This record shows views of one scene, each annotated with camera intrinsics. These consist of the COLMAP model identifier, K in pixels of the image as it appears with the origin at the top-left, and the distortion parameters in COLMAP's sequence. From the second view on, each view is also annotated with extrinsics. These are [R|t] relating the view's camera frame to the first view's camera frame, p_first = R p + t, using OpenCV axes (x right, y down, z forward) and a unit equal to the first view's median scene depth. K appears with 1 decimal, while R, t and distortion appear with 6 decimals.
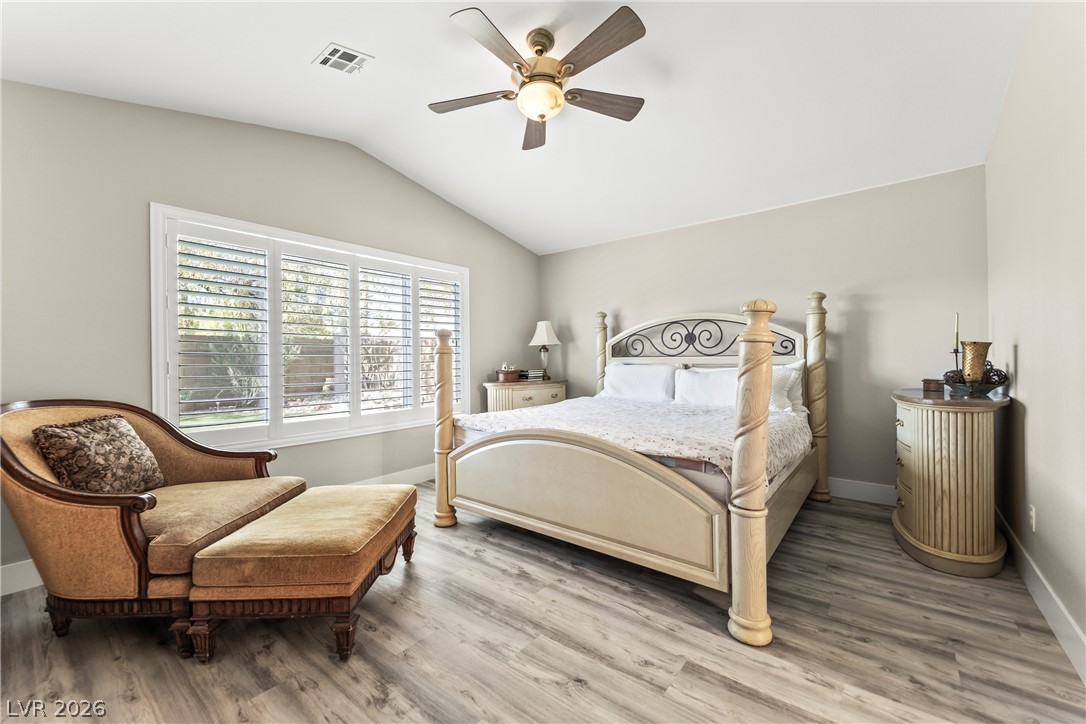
lens RADIAL K [[432.6, 0, 543.0], [0, 432.6, 362.0], [0, 0, 1]] dist [-0.000018, -0.000202]
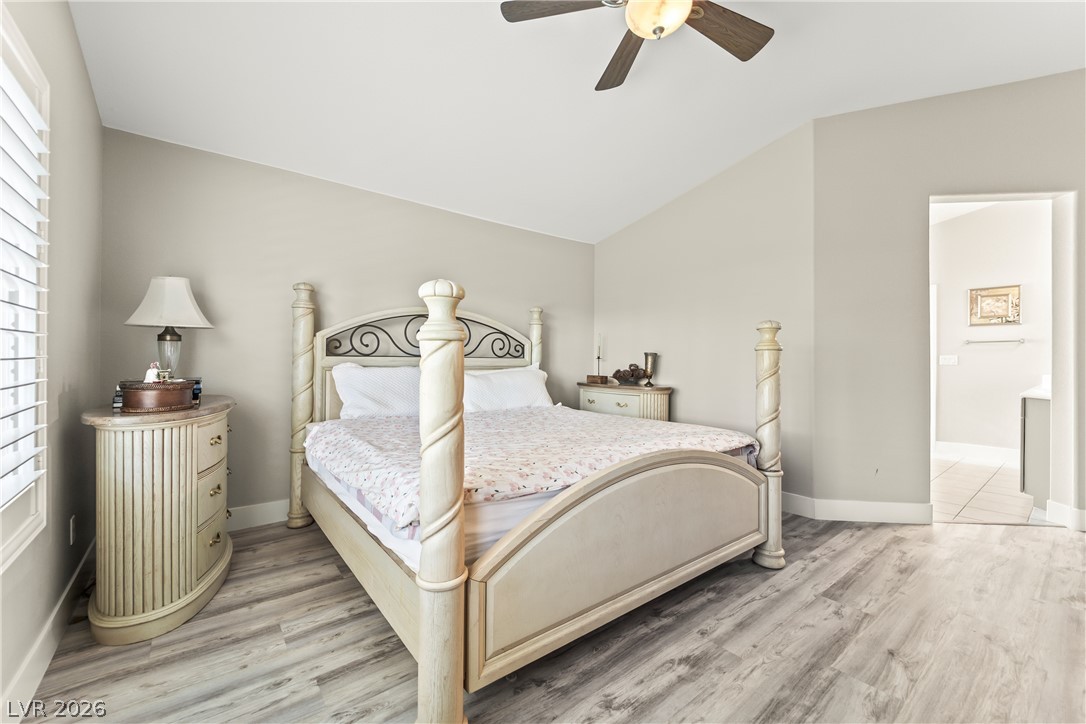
lens RADIAL K [[432.6, 0, 543.0], [0, 432.6, 362.0], [0, 0, 1]] dist [-0.000018, -0.000202]
pose [[0.232713, 0.009791, 0.972496, -0.789383], [-0.004075, 0.999950, -0.009092, 0.005890], [-0.972537, -0.001847, 0.232741, 1.058548]]
